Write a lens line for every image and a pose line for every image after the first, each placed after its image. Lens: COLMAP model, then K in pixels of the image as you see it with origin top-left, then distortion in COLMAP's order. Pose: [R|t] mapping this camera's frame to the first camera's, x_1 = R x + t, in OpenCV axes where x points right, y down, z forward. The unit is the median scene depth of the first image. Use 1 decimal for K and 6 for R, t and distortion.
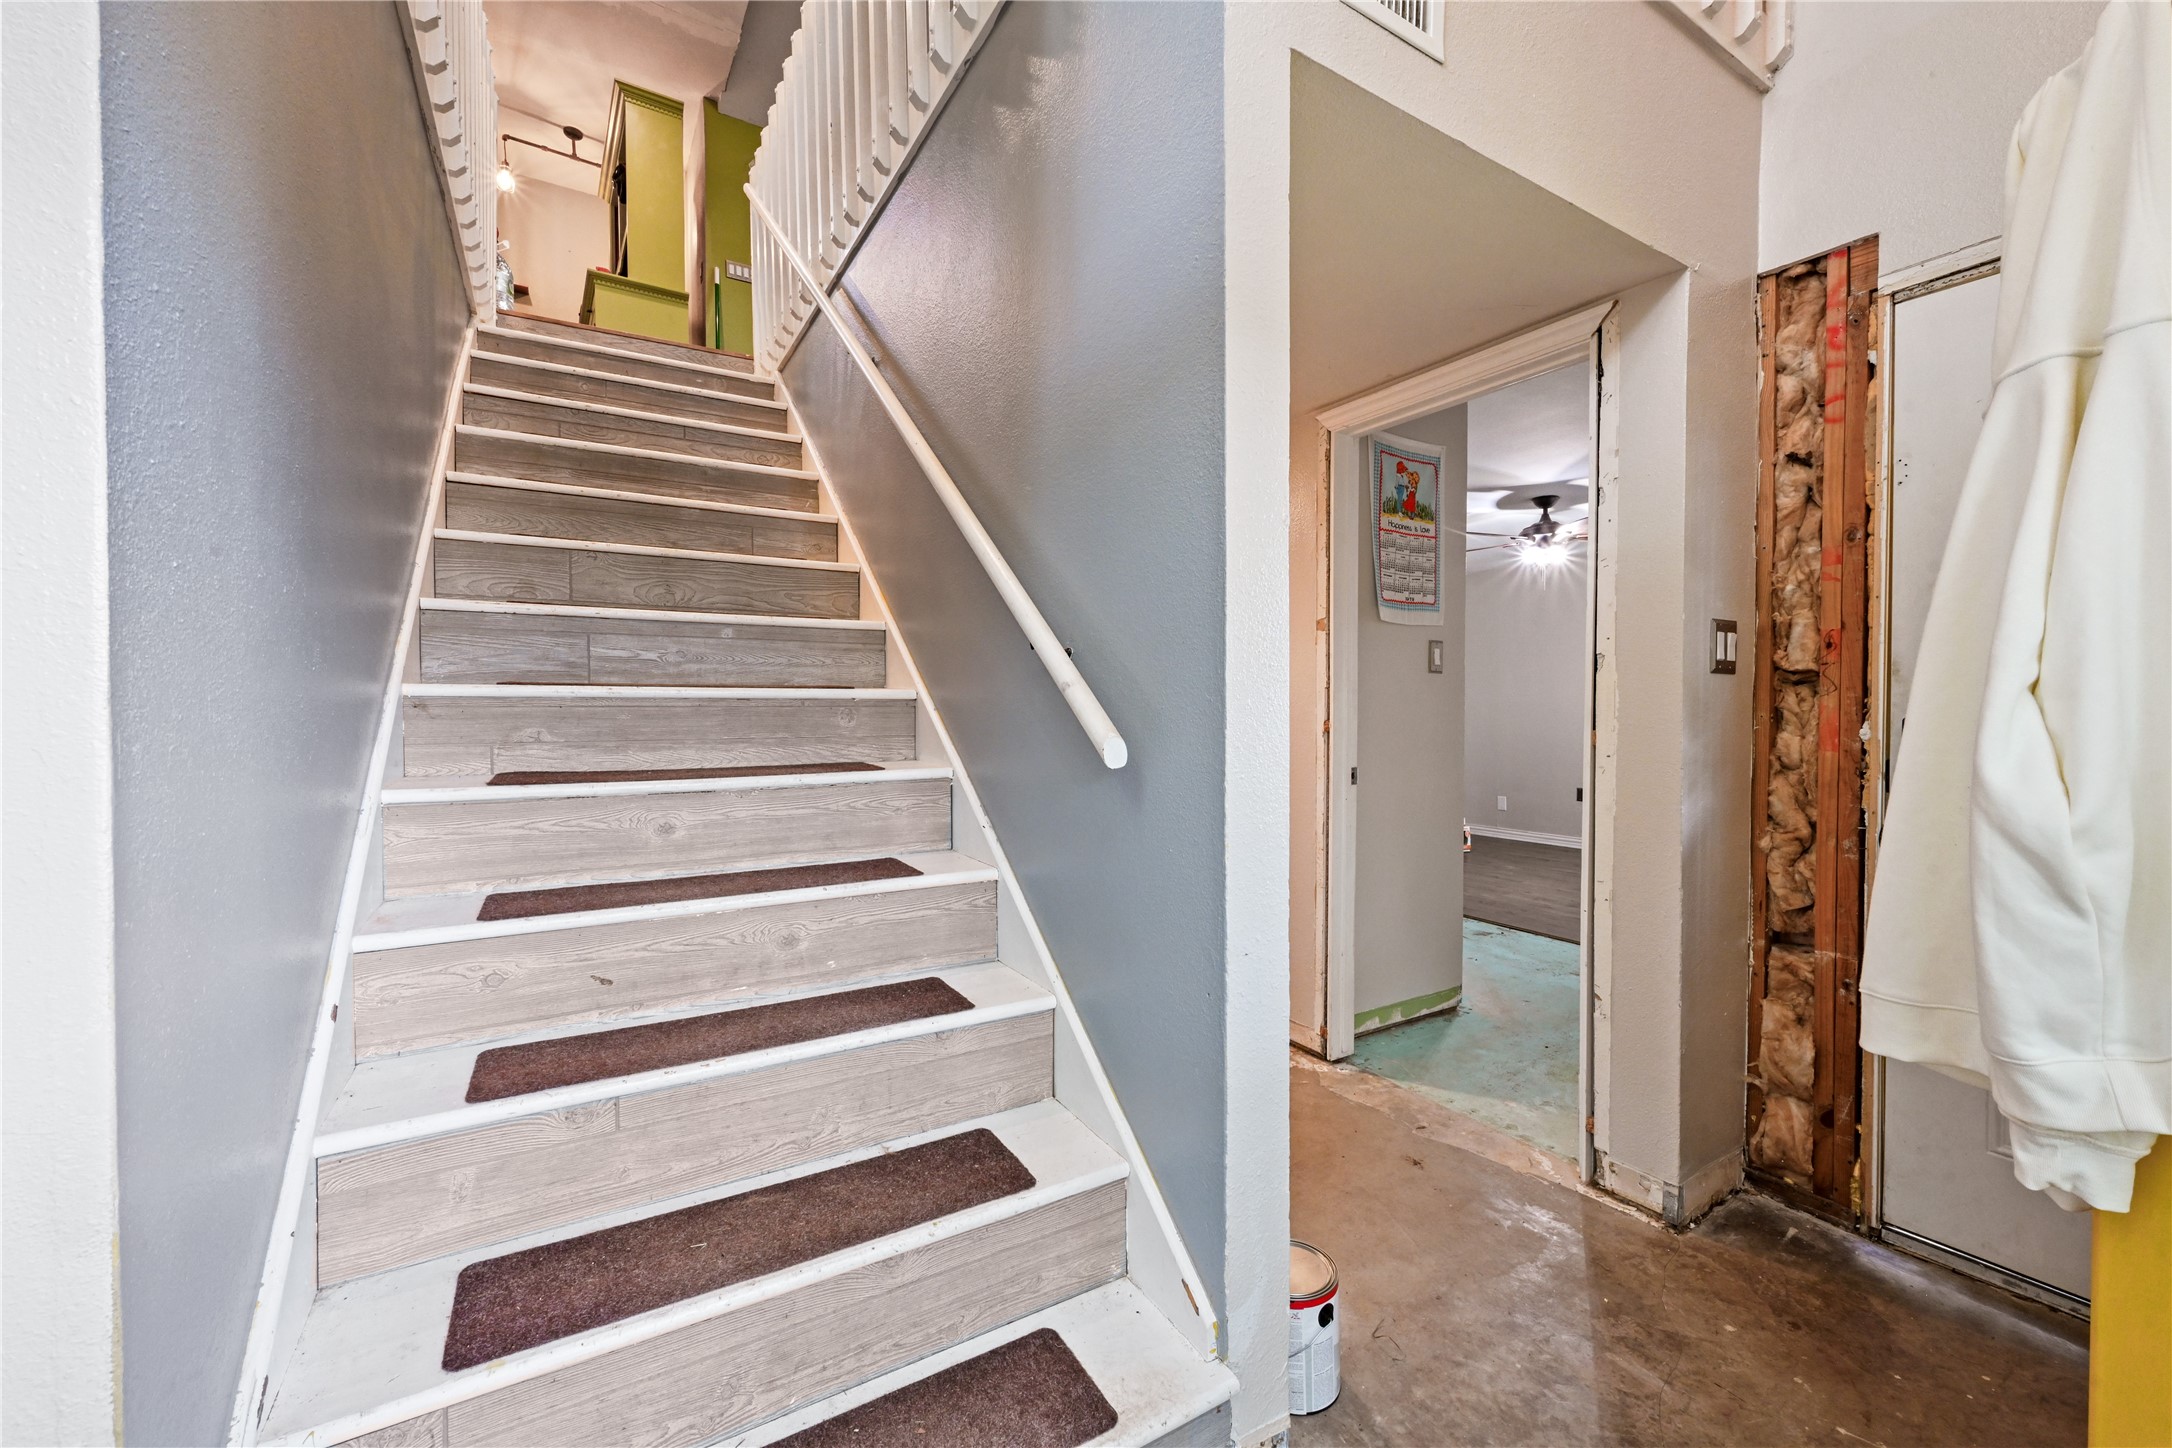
lens RADIAL K [[852.8, 0, 1088.6], [0, 852.8, 727.9], [0, 0, 1]] dist [-0.000600, 0.000016]
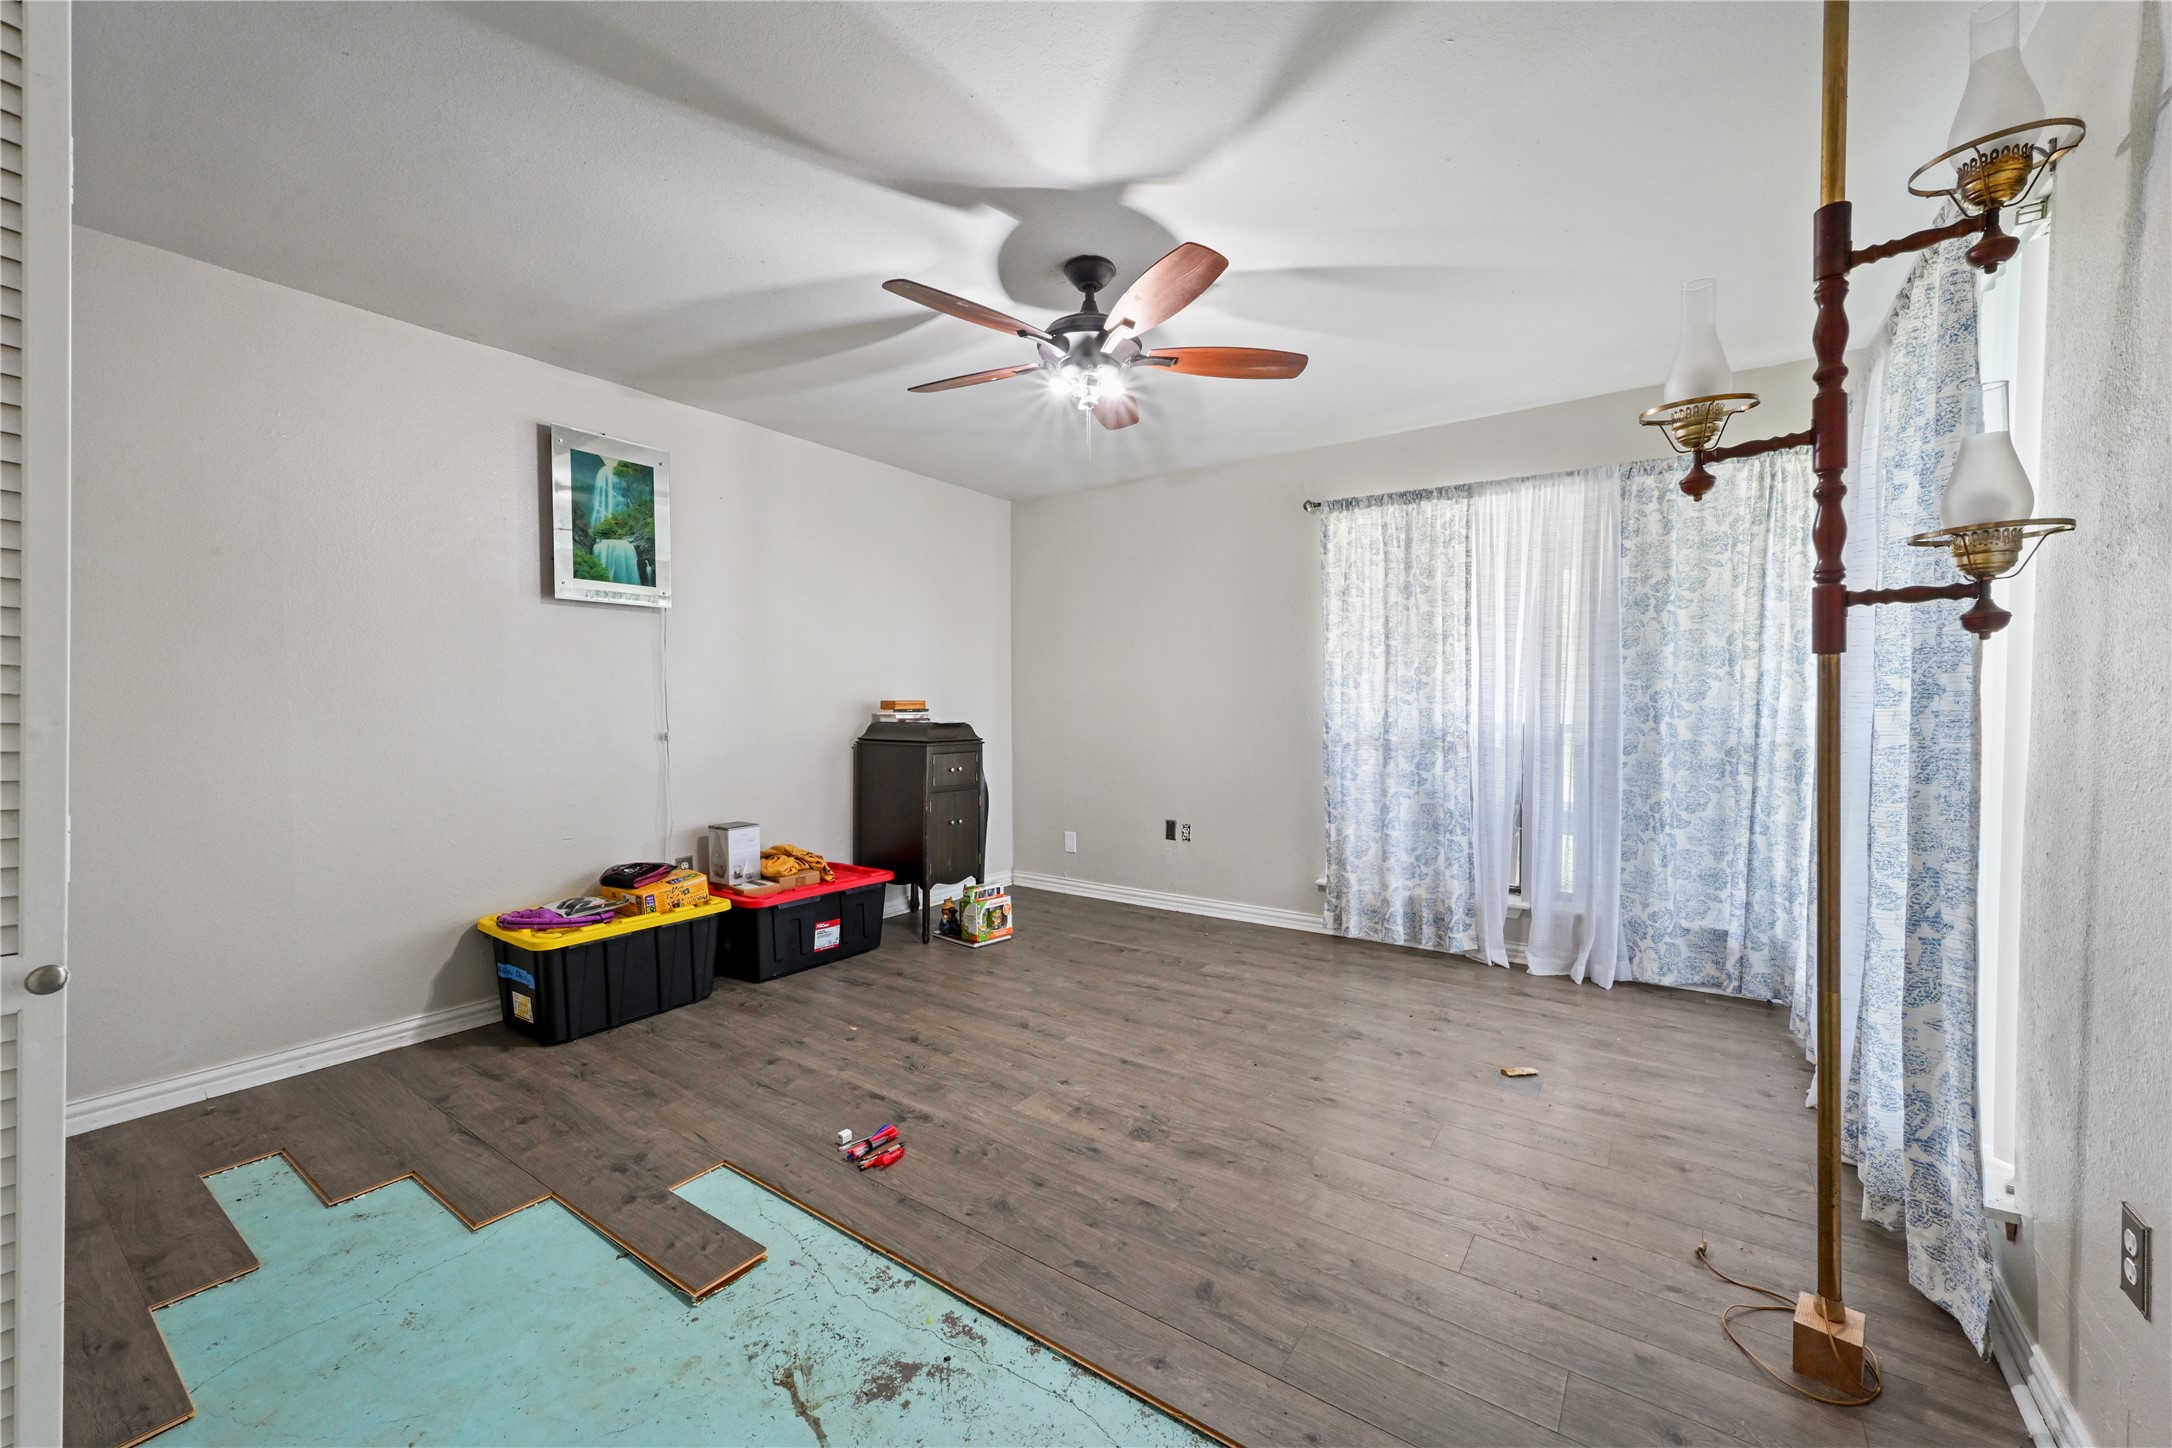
lens RADIAL K [[852.8, 0, 1084.3], [0, 852.8, 720.0], [0, 0, 1]] dist [-0.000600, 0.000016]
pose [[0.916279, -0.010350, 0.400406, 0.337037], [0.011401, 0.999935, -0.000244, -0.013605], [-0.400378, 0.004789, 0.916338, 0.559126]]
